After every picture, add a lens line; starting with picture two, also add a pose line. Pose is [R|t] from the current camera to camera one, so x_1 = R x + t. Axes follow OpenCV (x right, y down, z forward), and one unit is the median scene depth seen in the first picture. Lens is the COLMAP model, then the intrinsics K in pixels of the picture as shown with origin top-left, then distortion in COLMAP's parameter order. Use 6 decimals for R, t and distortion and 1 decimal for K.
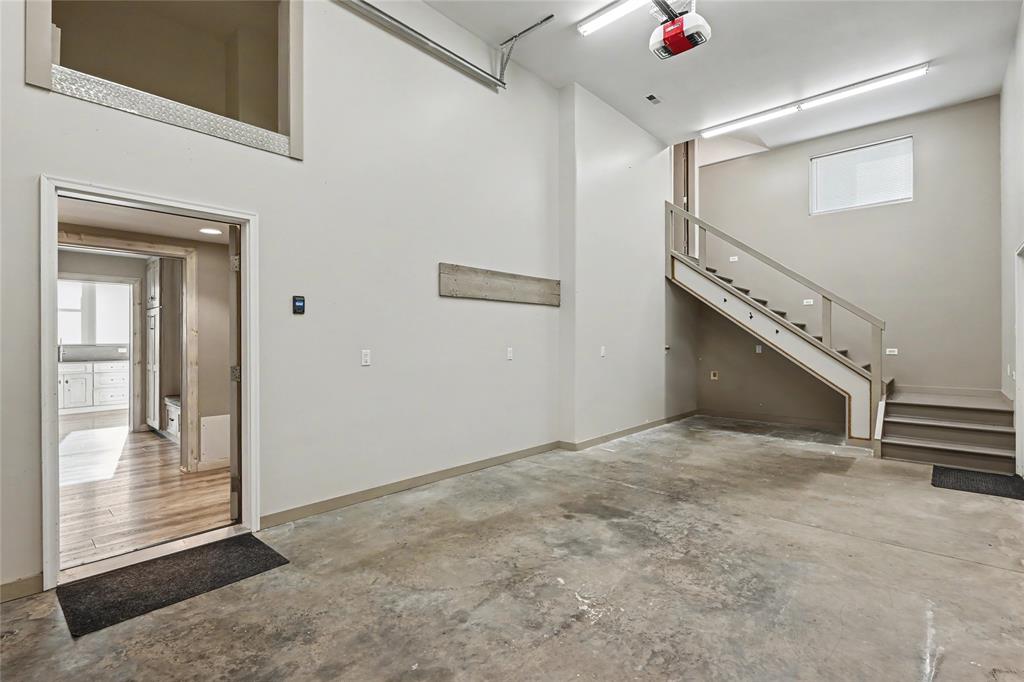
lens RADIAL K [[467.9, 0, 514.2], [0, 467.9, 341.1], [0, 0, 1]] dist [-0.002243, 0.000218]
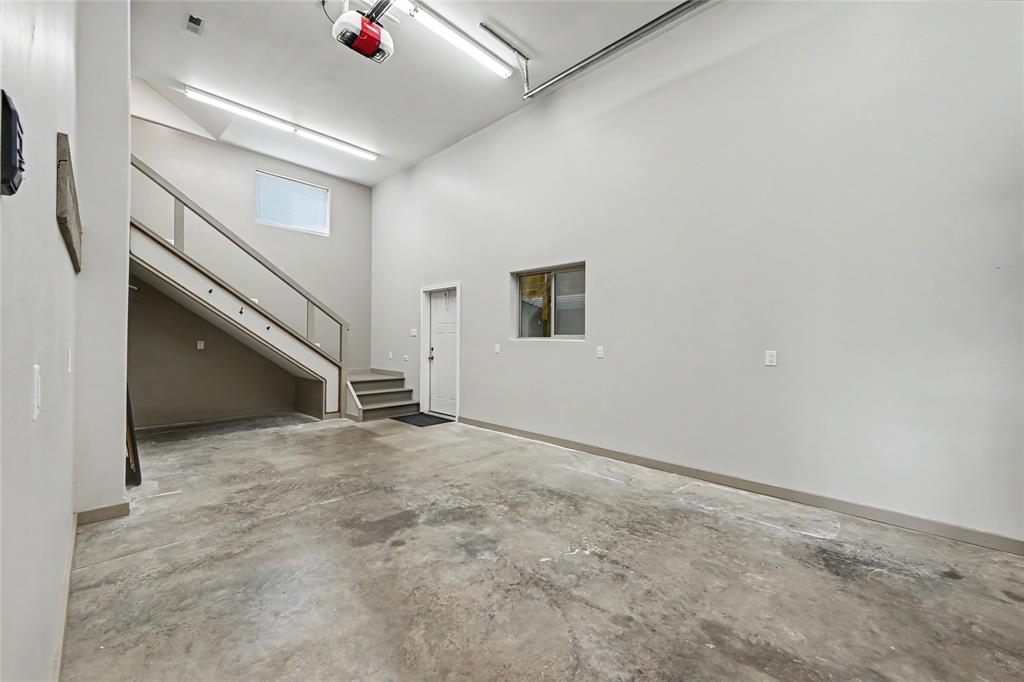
lens RADIAL K [[402.5, 0, 514.5], [0, 402.5, 341.8], [0, 0, 1]] dist [-0.002886, 0.000084]
pose [[0.022964, -0.004956, 0.999724, -0.627011], [-0.009817, 0.999938, 0.005182, 0.000345], [-0.999688, -0.009934, 0.022914, 0.790912]]
